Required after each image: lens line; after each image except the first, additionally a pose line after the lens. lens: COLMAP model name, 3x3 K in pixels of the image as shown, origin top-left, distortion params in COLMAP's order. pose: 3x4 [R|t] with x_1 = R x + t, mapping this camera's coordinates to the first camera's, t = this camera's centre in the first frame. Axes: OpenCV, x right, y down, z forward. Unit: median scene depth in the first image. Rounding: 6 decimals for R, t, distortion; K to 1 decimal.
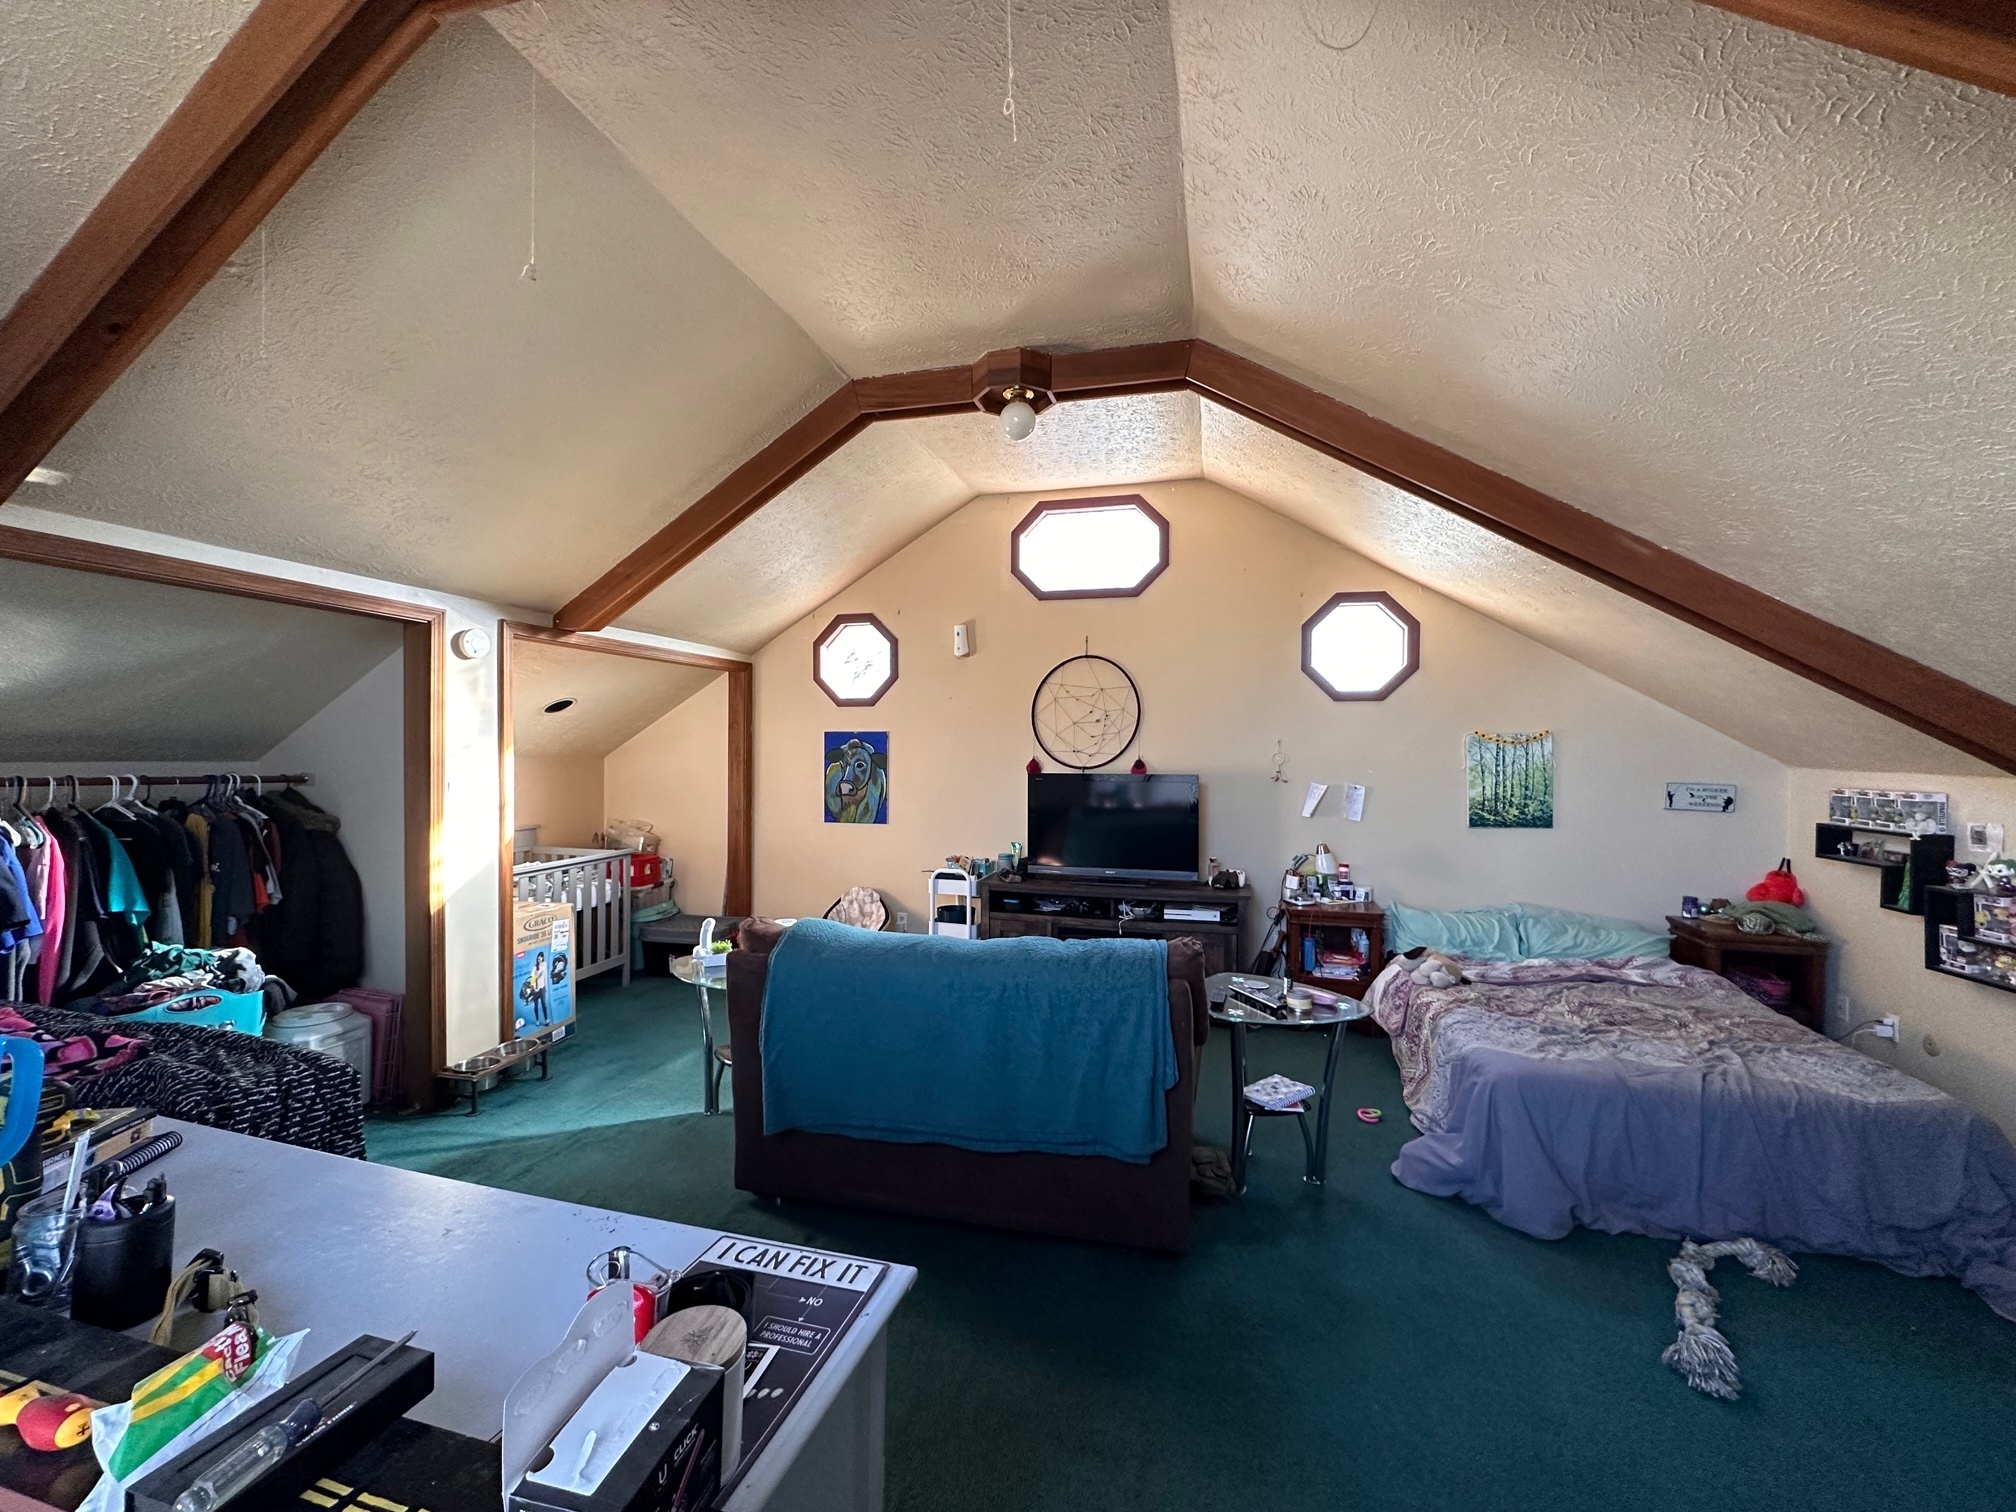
lens RADIAL K [[801.4, 0, 1014.6], [0, 801.4, 756.9], [0, 0, 1]] dist [-0.003459, 0.000333]
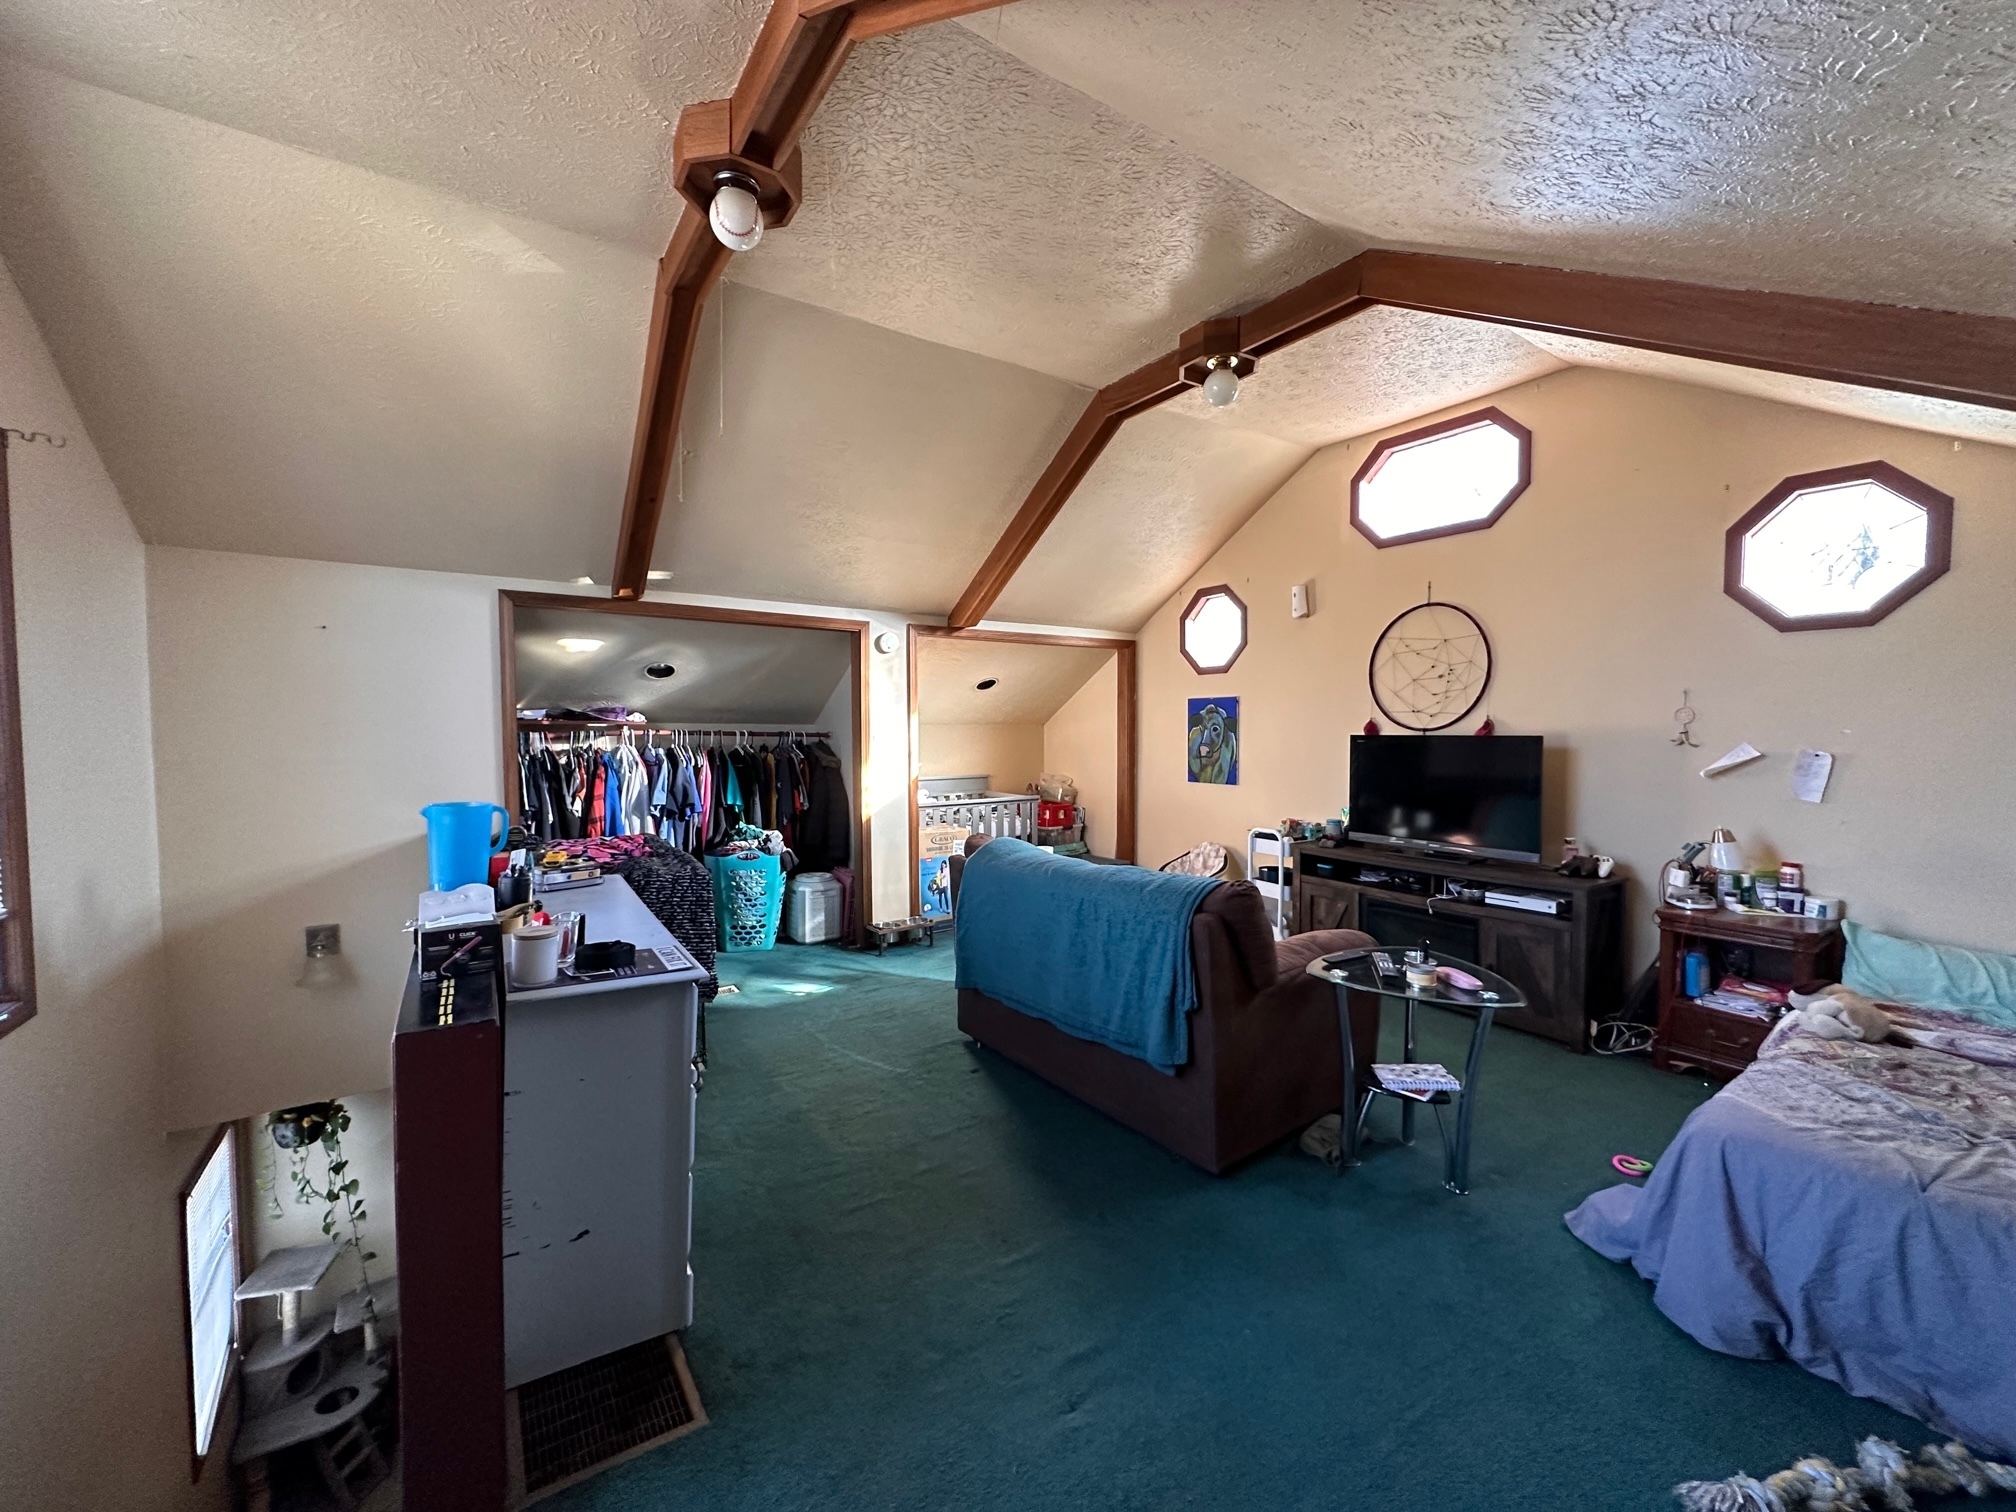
lens RADIAL K [[801.4, 0, 1009.6], [0, 801.4, 756.0], [0, 0, 1]] dist [-0.003459, 0.000333]
pose [[0.756119, 0.017505, -0.654200, 0.415851], [-0.000956, 0.999671, 0.025644, 0.026531], [0.654433, -0.018764, 0.755887, 0.022762]]
